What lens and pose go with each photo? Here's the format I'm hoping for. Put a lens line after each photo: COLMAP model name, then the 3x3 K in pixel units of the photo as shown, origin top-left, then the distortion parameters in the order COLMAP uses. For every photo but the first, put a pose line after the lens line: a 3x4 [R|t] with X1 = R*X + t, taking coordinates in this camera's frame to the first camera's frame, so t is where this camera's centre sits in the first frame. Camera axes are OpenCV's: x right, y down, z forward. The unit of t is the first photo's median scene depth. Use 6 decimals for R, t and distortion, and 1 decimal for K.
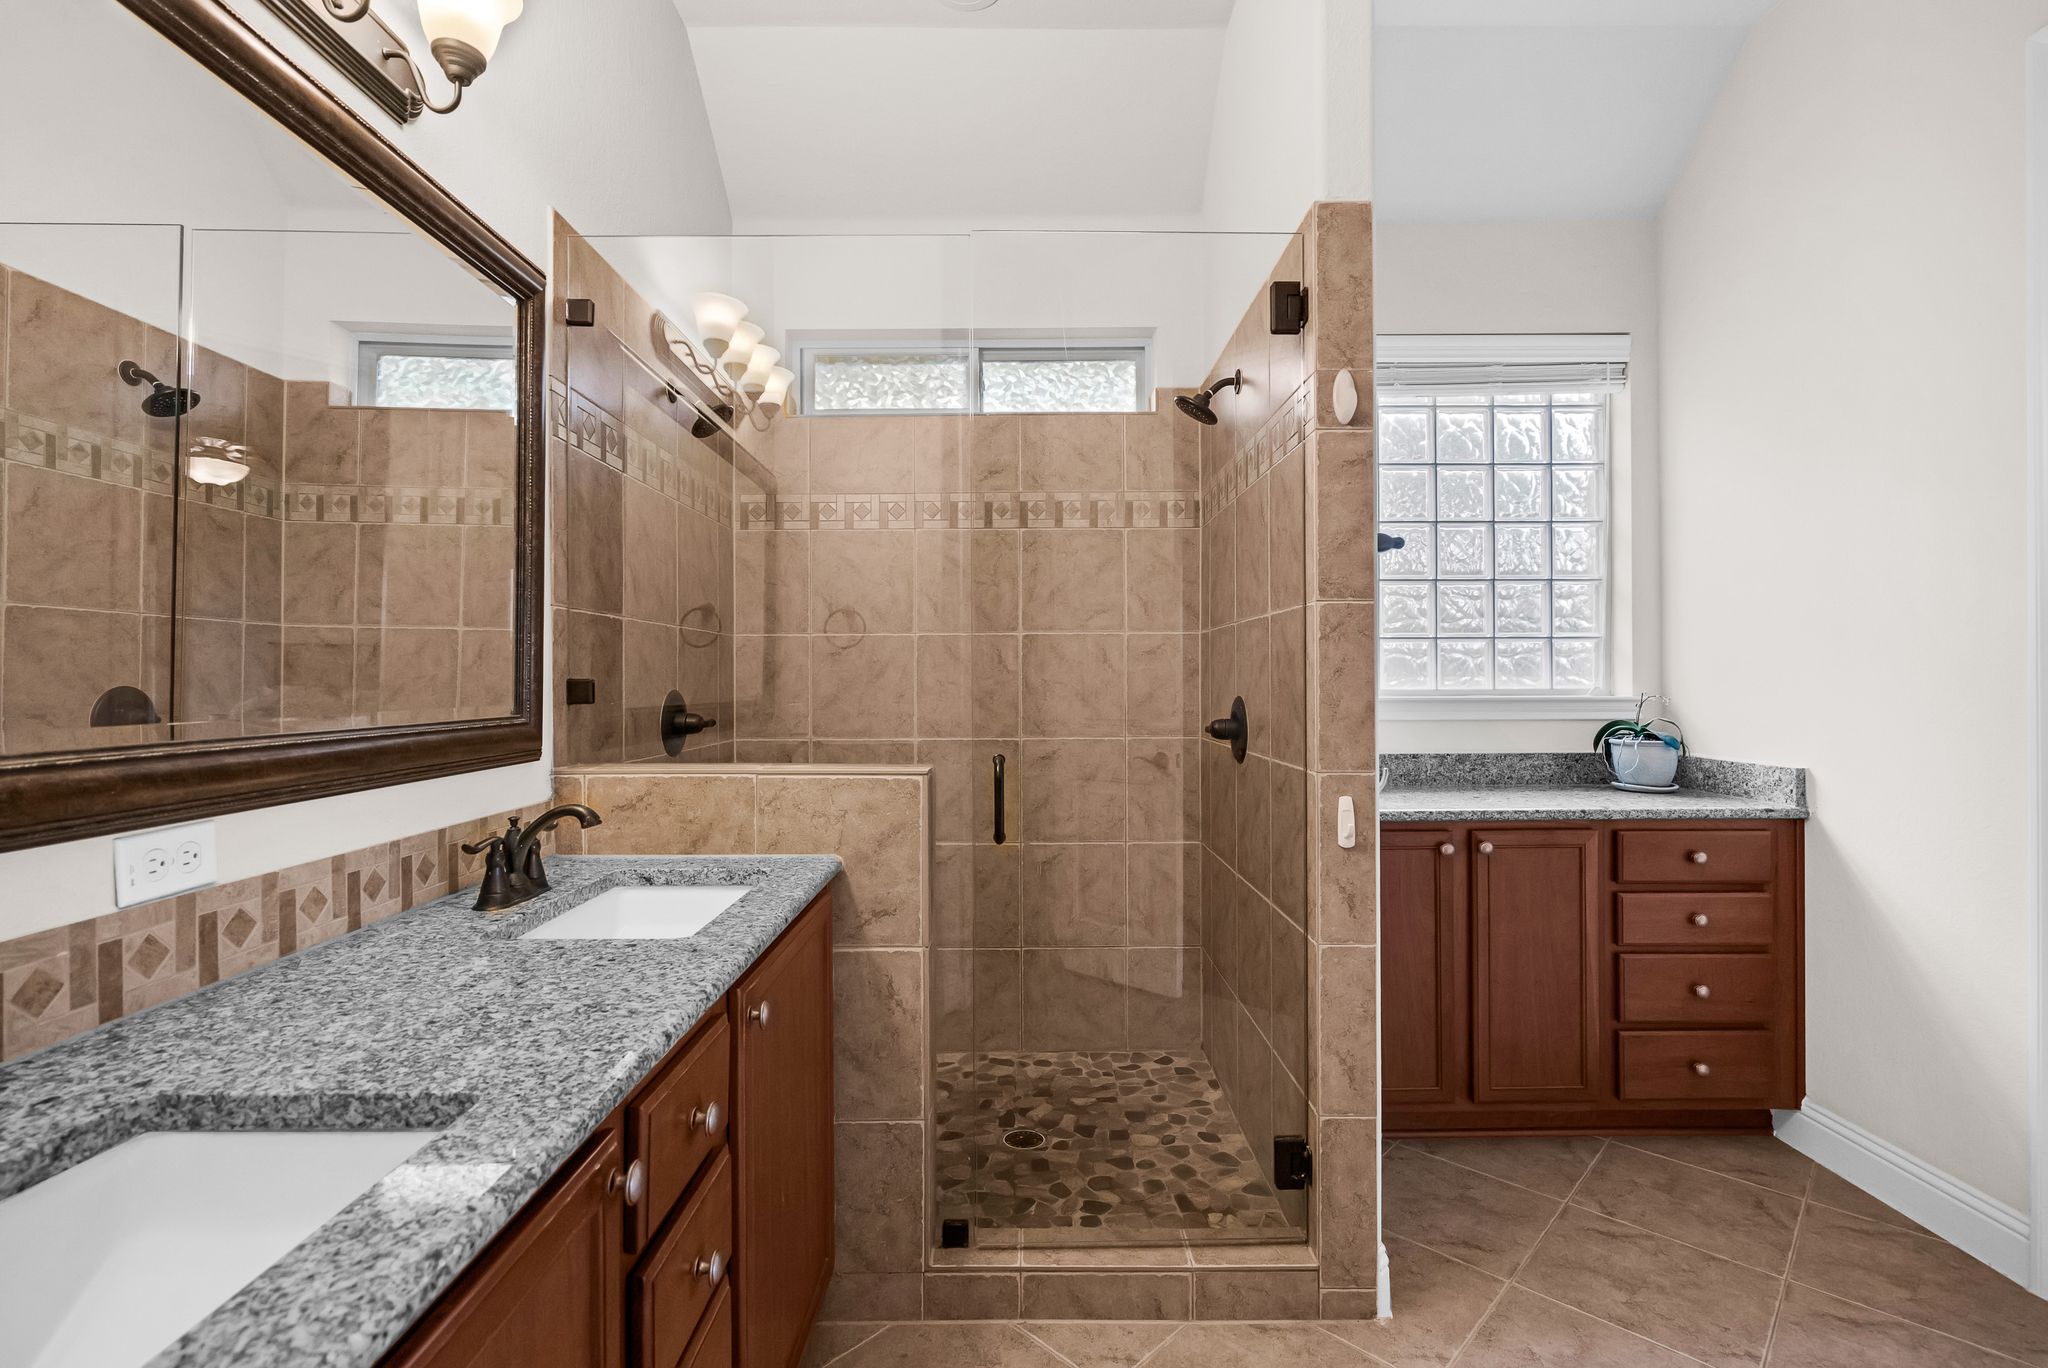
lens RADIAL K [[936.8, 0, 1024.9], [0, 936.8, 679.6], [0, 0, 1]] dist [-0.000683, 0.001296]
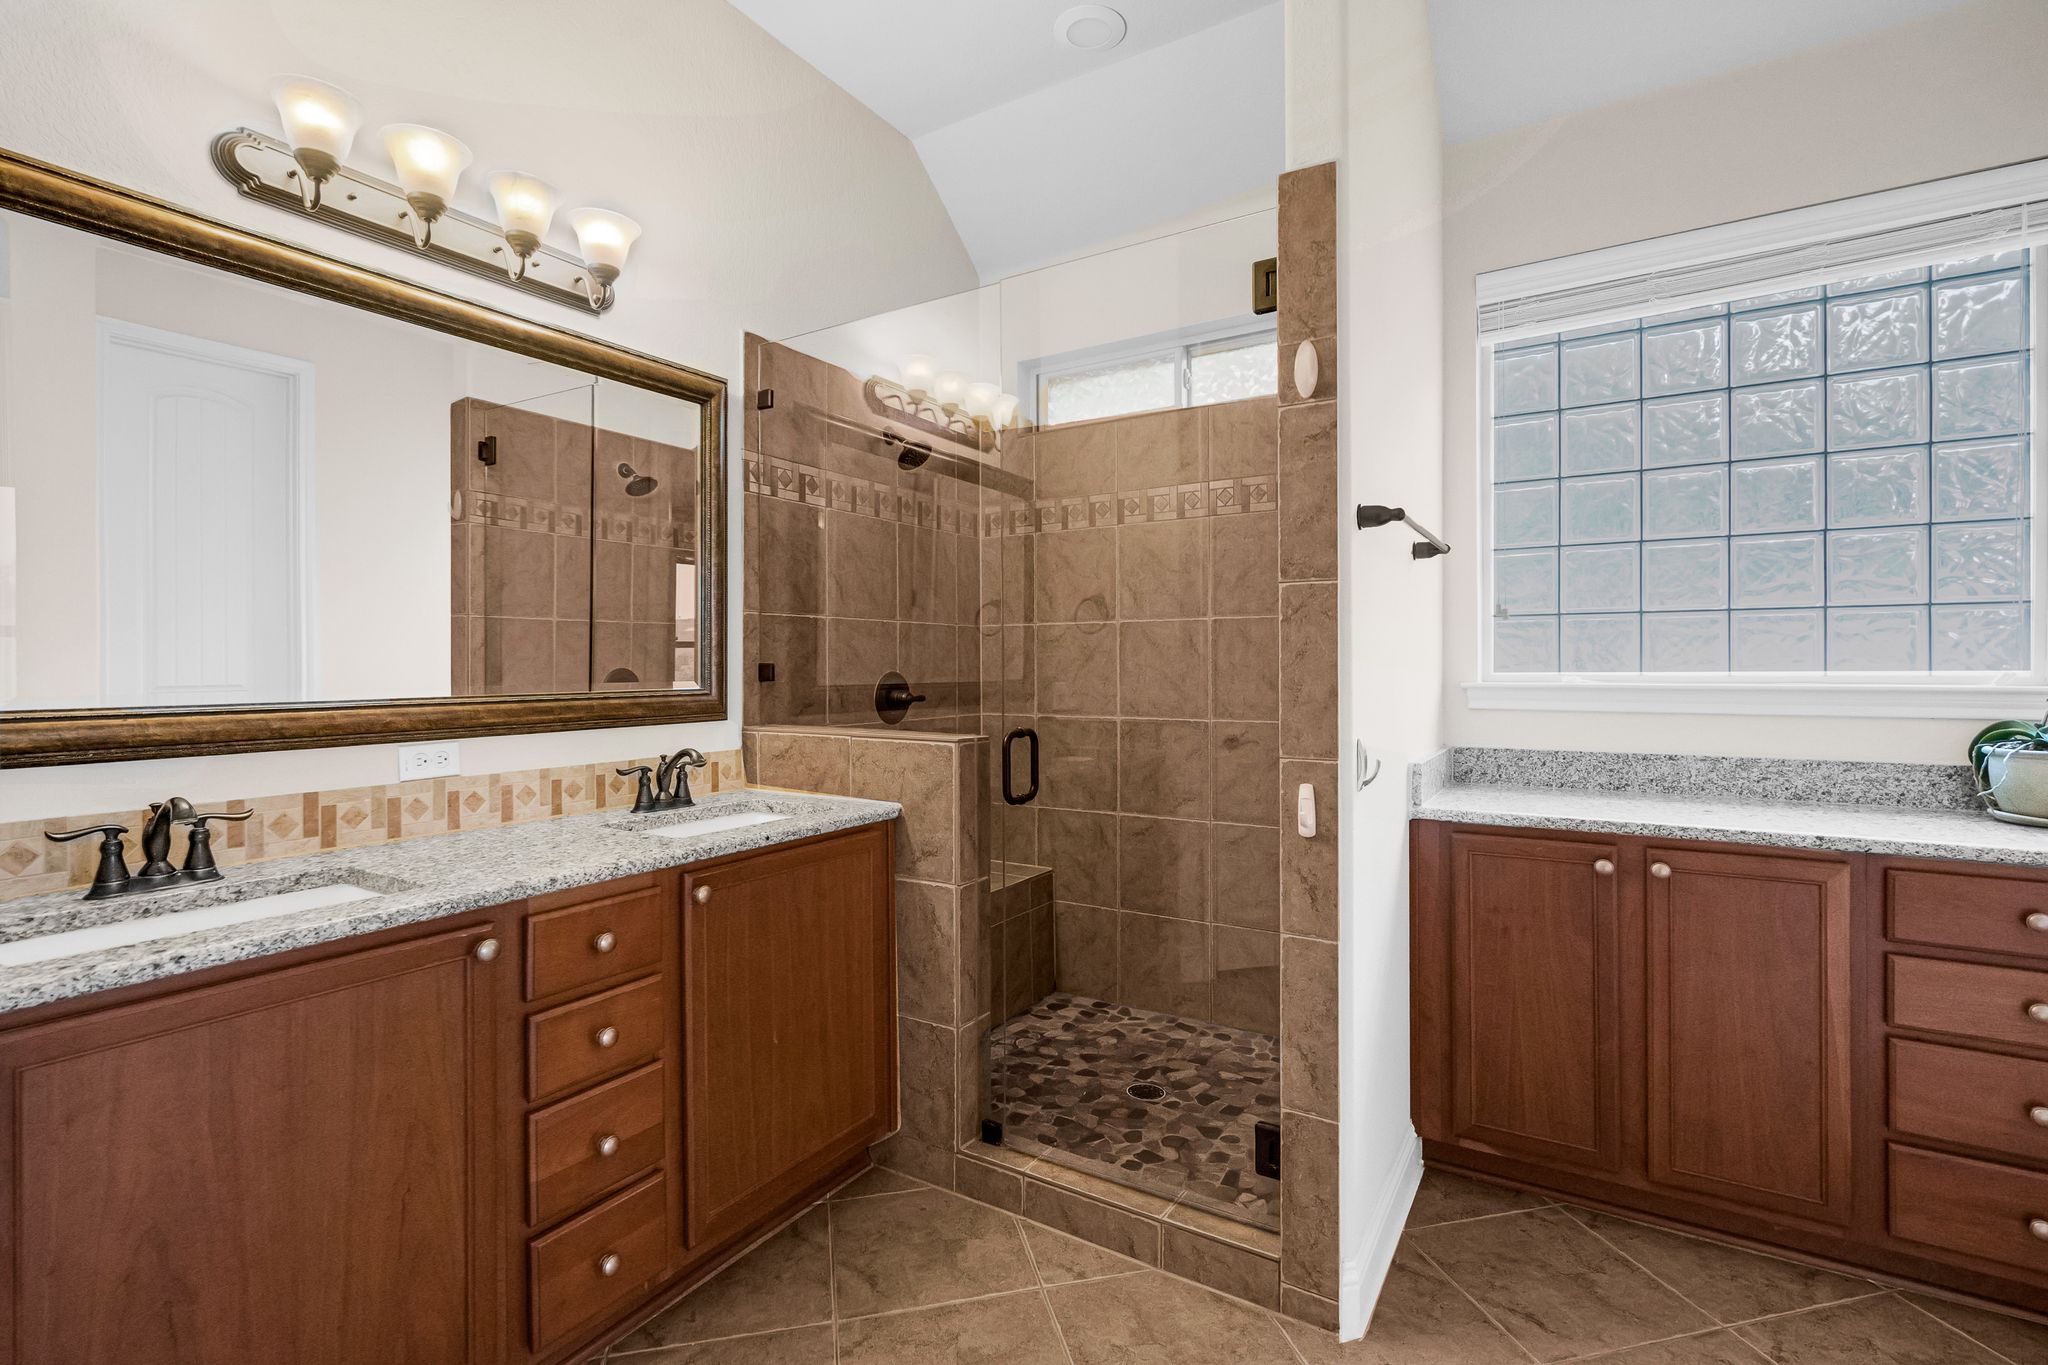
lens RADIAL K [[936.8, 0, 1015.9], [0, 936.8, 671.7], [0, 0, 1]] dist [-0.000683, 0.001296]
pose [[0.843879, 0.003765, -0.536520, 0.591012], [0.001127, 0.999961, 0.008790, -0.000127], [0.536532, -0.008022, 0.843842, 0.023804]]
